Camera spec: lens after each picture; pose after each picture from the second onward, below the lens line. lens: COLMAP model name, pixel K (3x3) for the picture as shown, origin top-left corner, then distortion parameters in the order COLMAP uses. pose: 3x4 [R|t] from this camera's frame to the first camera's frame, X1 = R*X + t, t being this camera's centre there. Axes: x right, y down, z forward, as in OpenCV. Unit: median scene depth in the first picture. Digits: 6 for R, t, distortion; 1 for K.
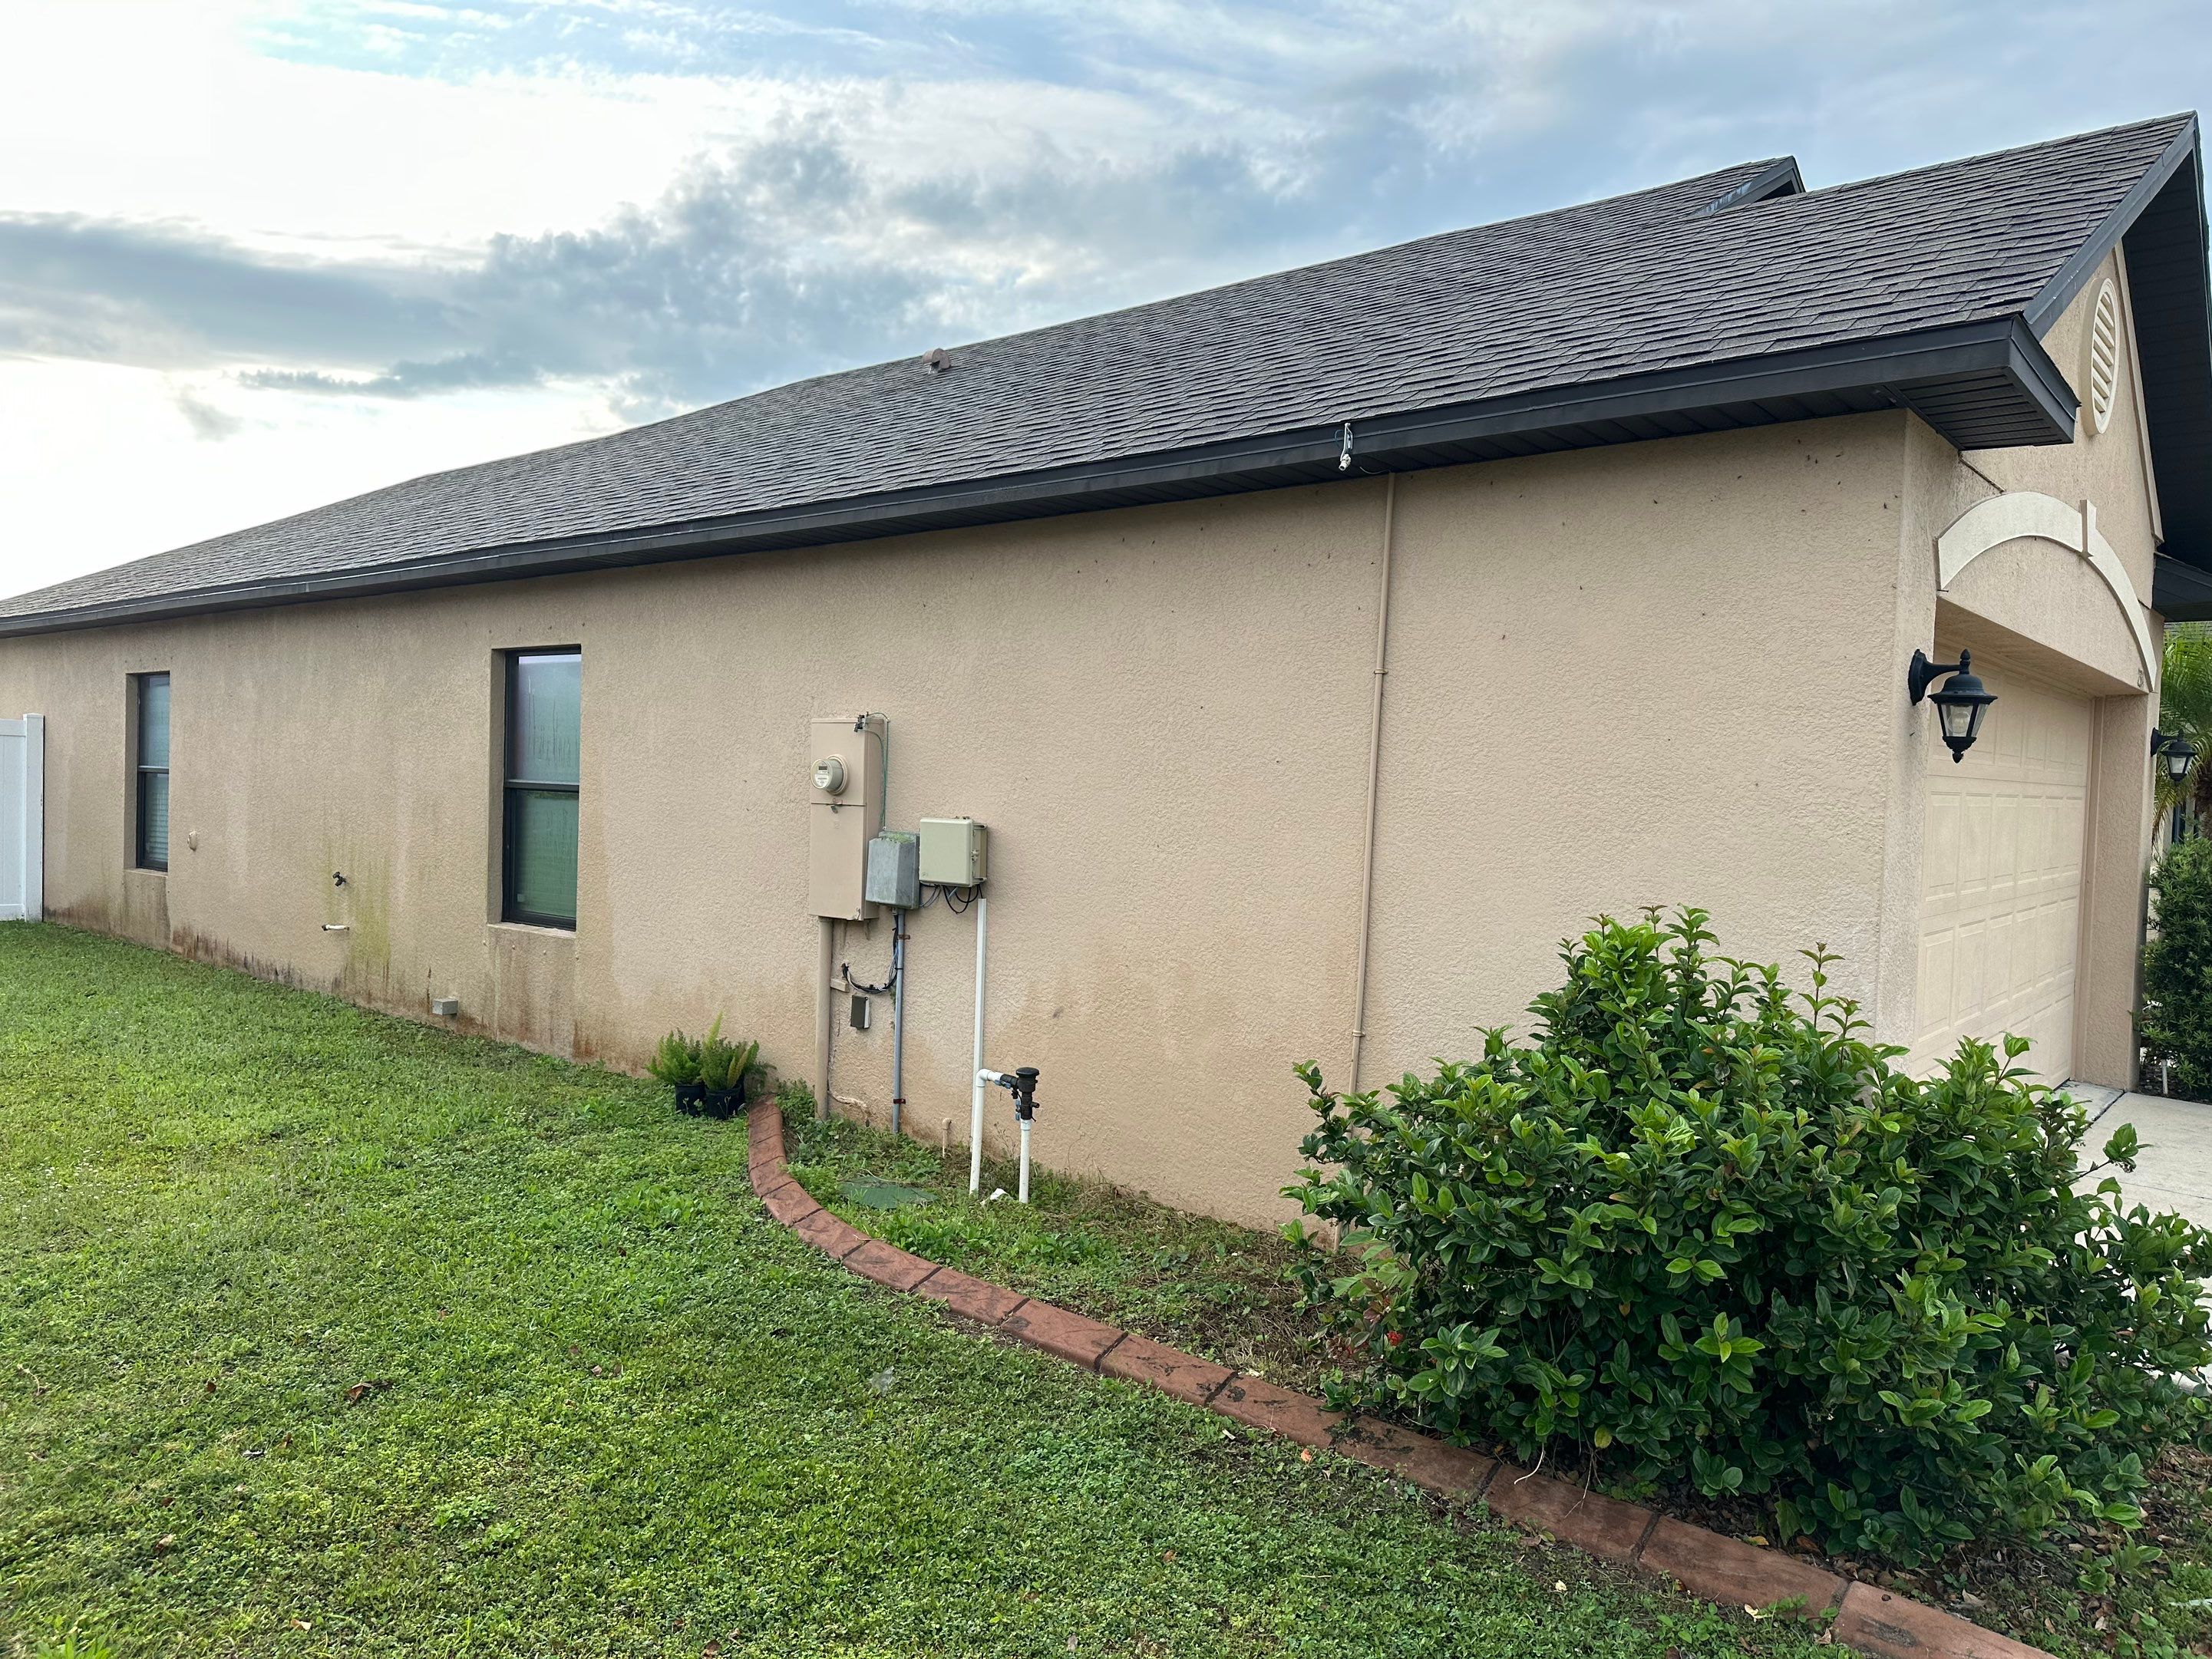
lens RADIAL K [[1520.8, 0, 1119.4], [0, 1520.8, 830.9], [0, 0, 1]] dist [0.117505, -0.190347]
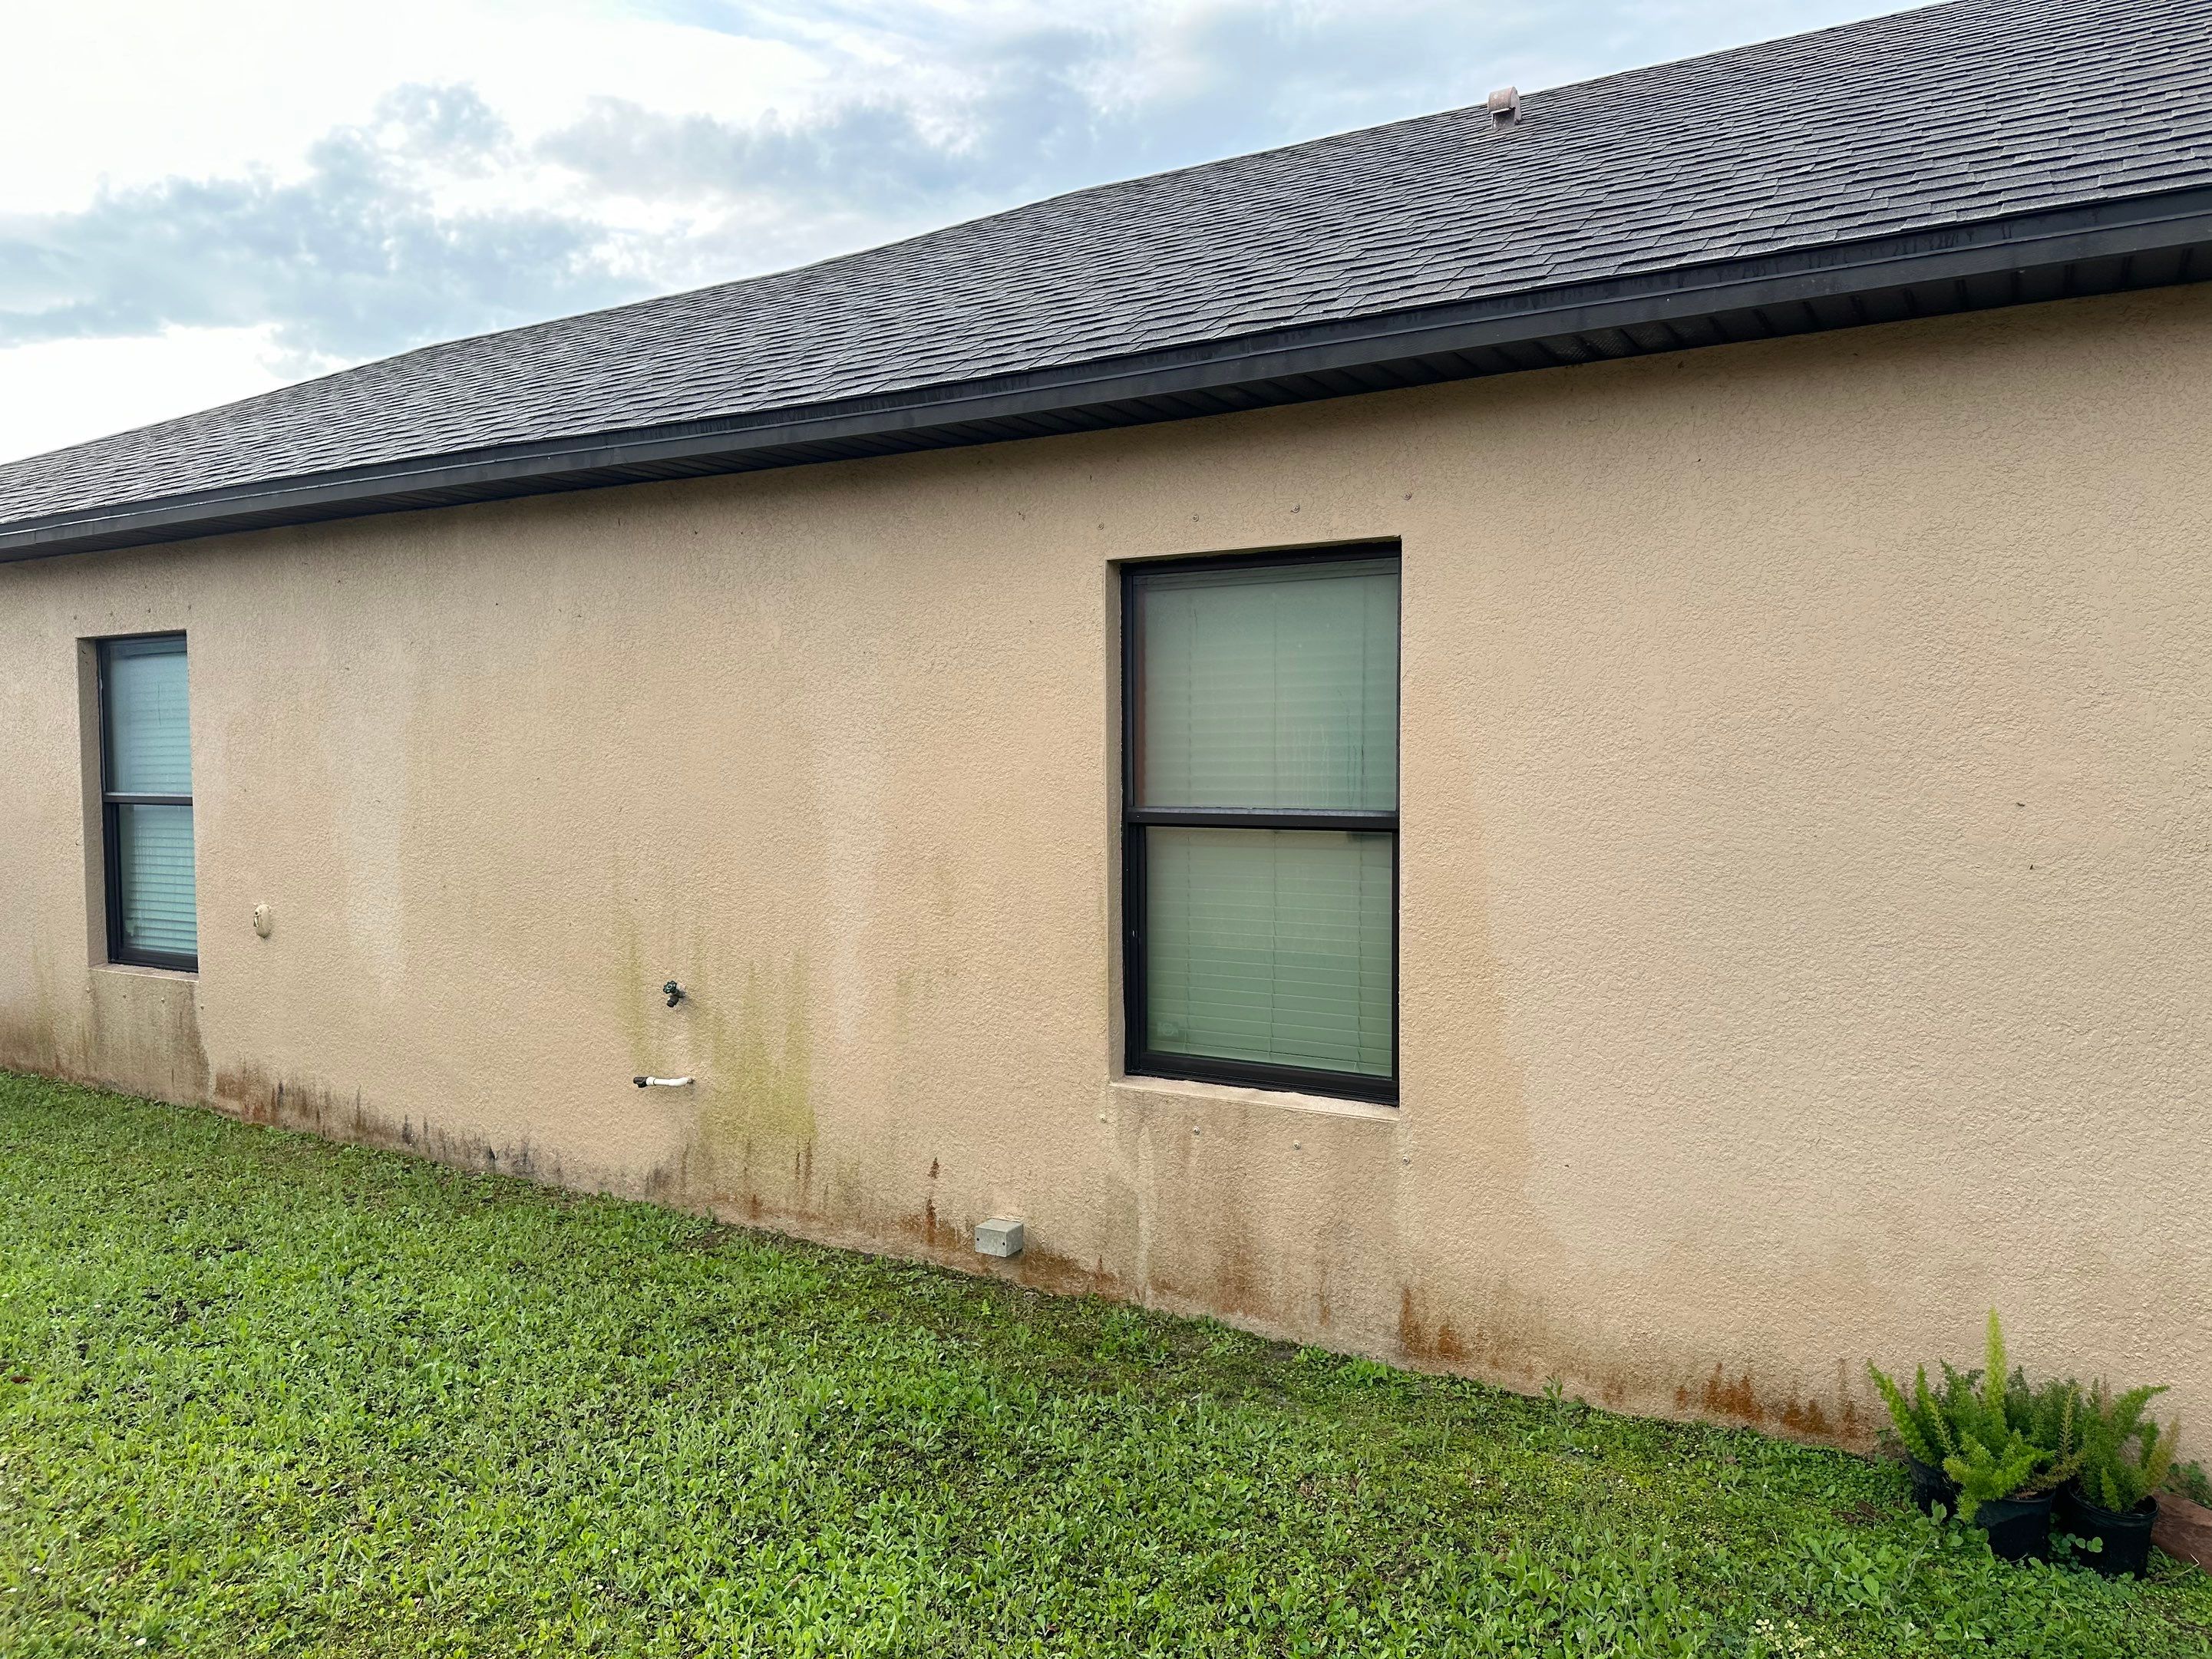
lens RADIAL K [[1537.2, 0, 1130.3], [0, 1537.2, 823.5], [0, 0, 1]] dist [0.090888, -0.115233]
pose [[0.986420, -0.038259, 0.159726, -0.674775], [0.036170, 0.999218, 0.015966, -0.050973], [-0.160212, -0.009972, 0.987032, 0.672184]]
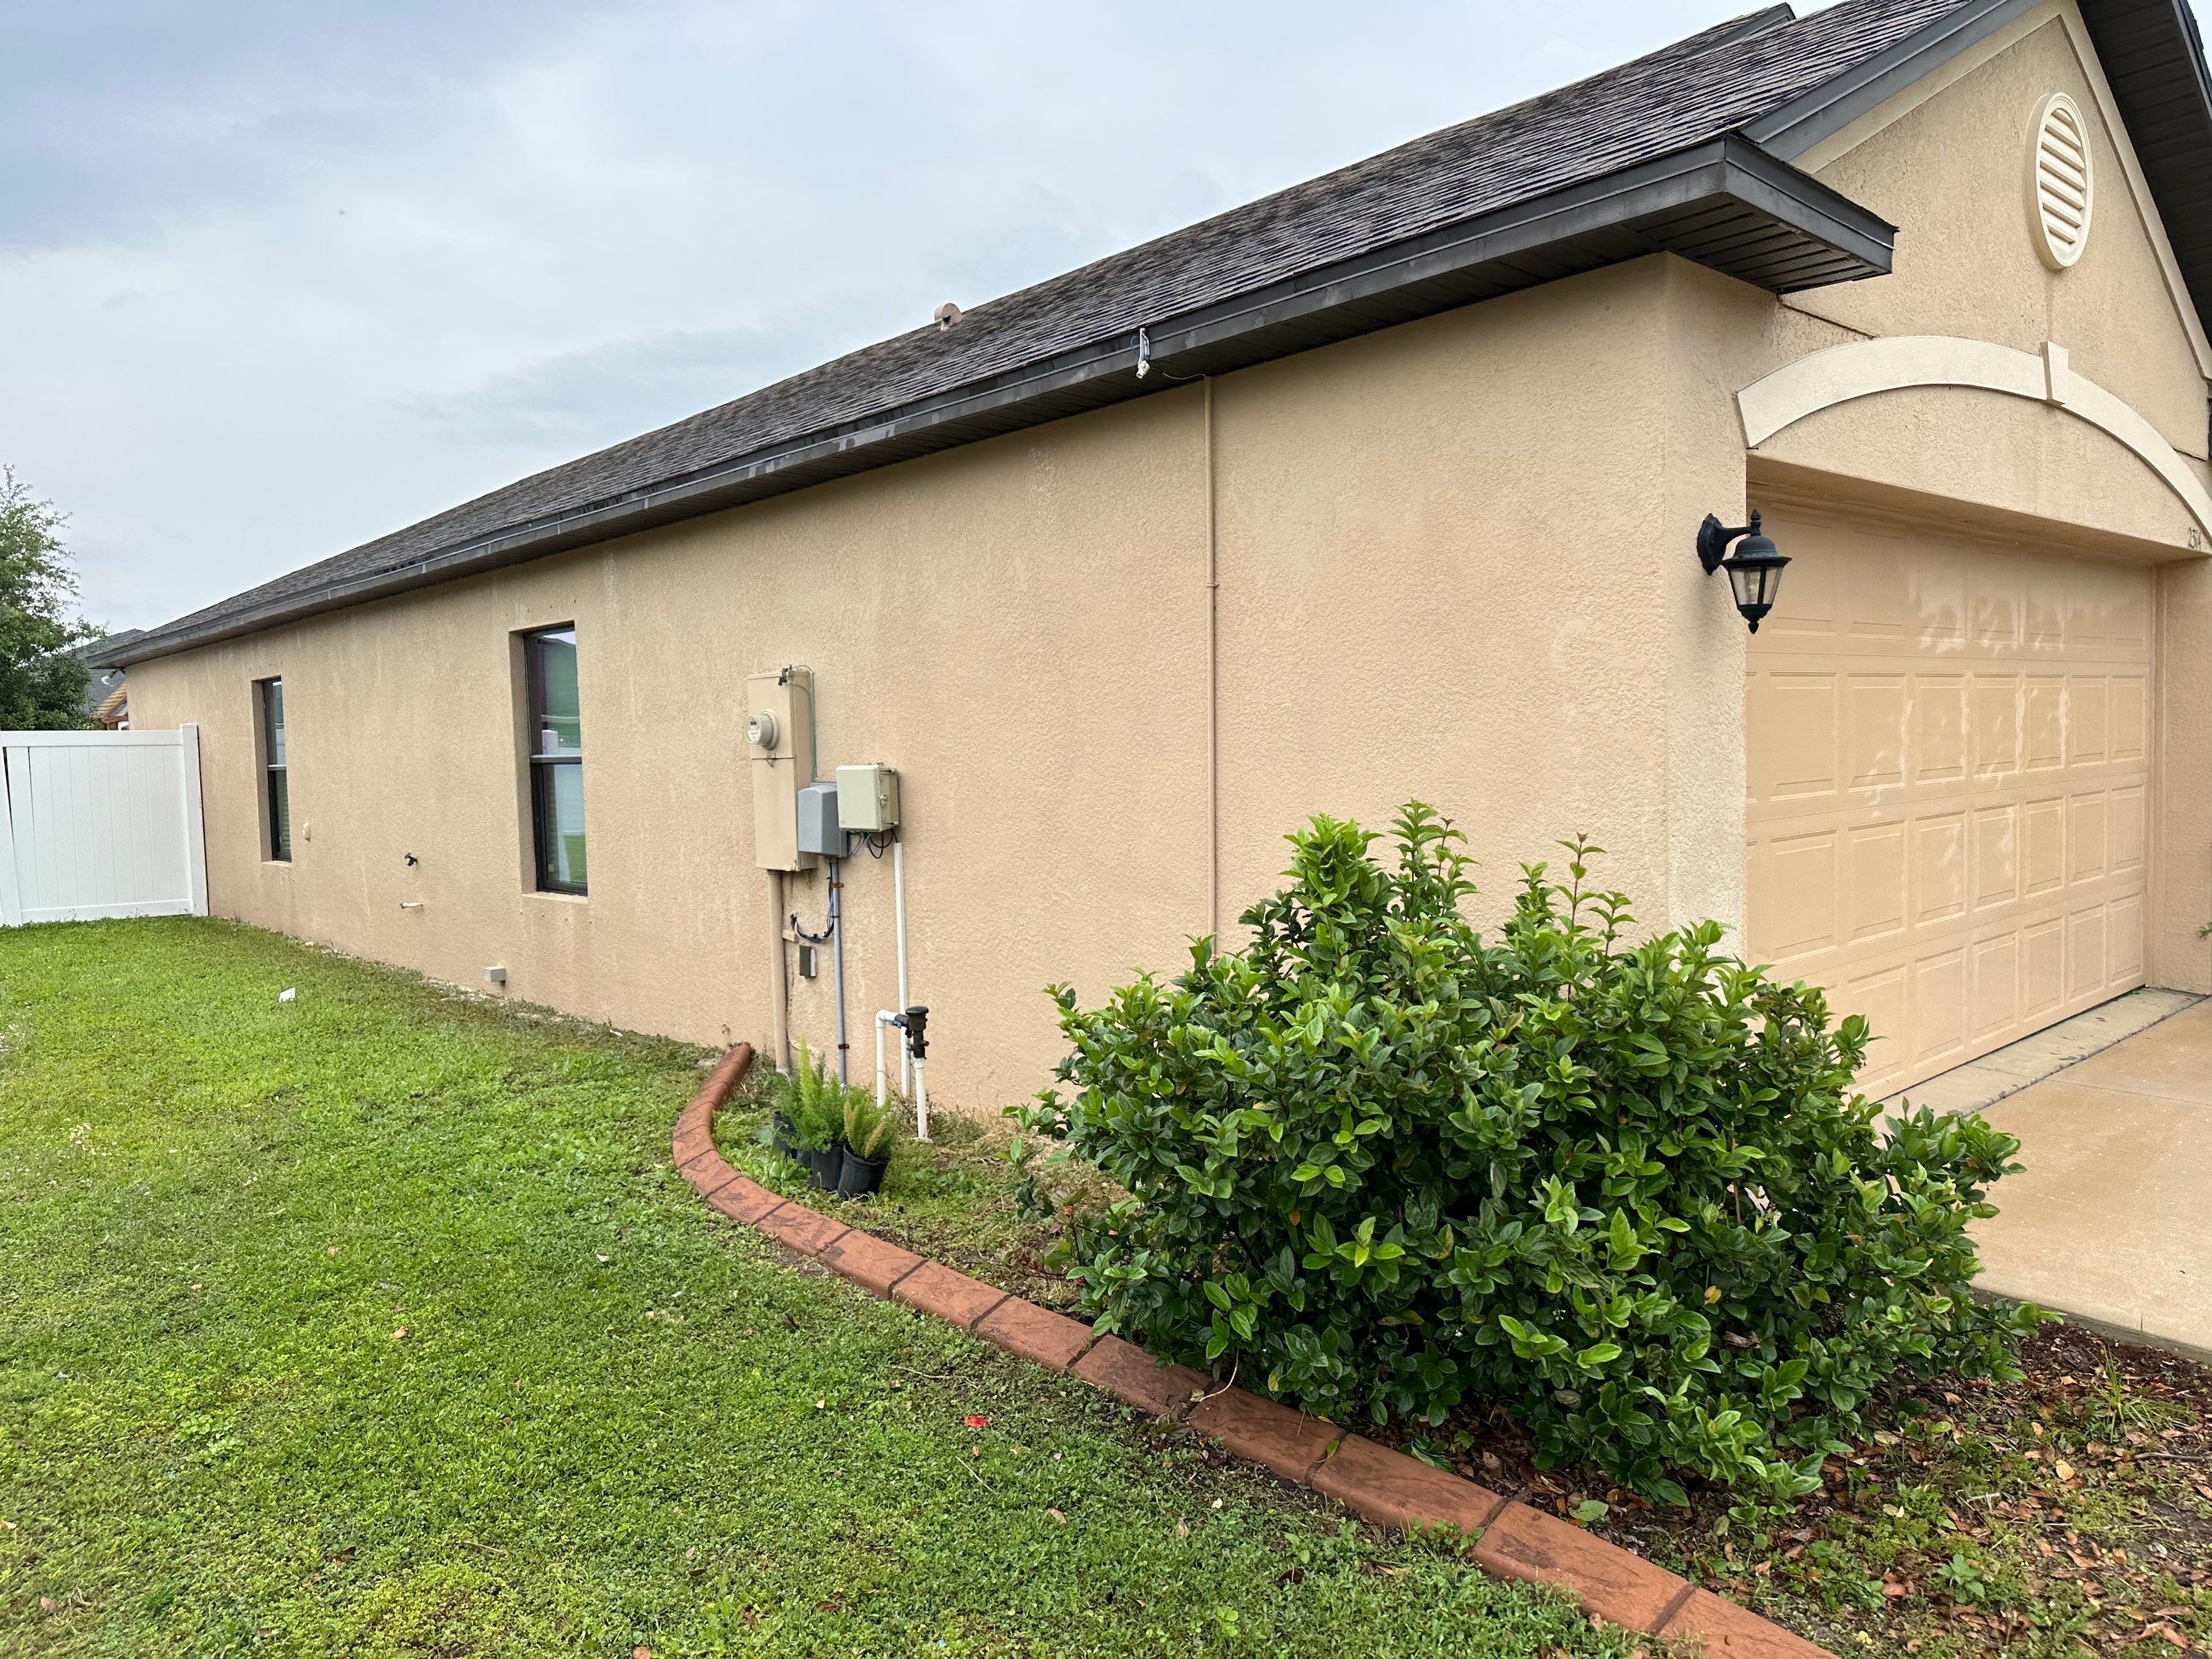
lens RADIAL K [[1520.8, 0, 1119.4], [0, 1520.8, 830.9], [0, 0, 1]] dist [0.117505, -0.190347]
pose [[0.989319, -0.052765, -0.135882, 0.192469], [0.056678, 0.998077, 0.025088, 0.019613], [0.134297, -0.032522, 0.990407, 0.021909]]
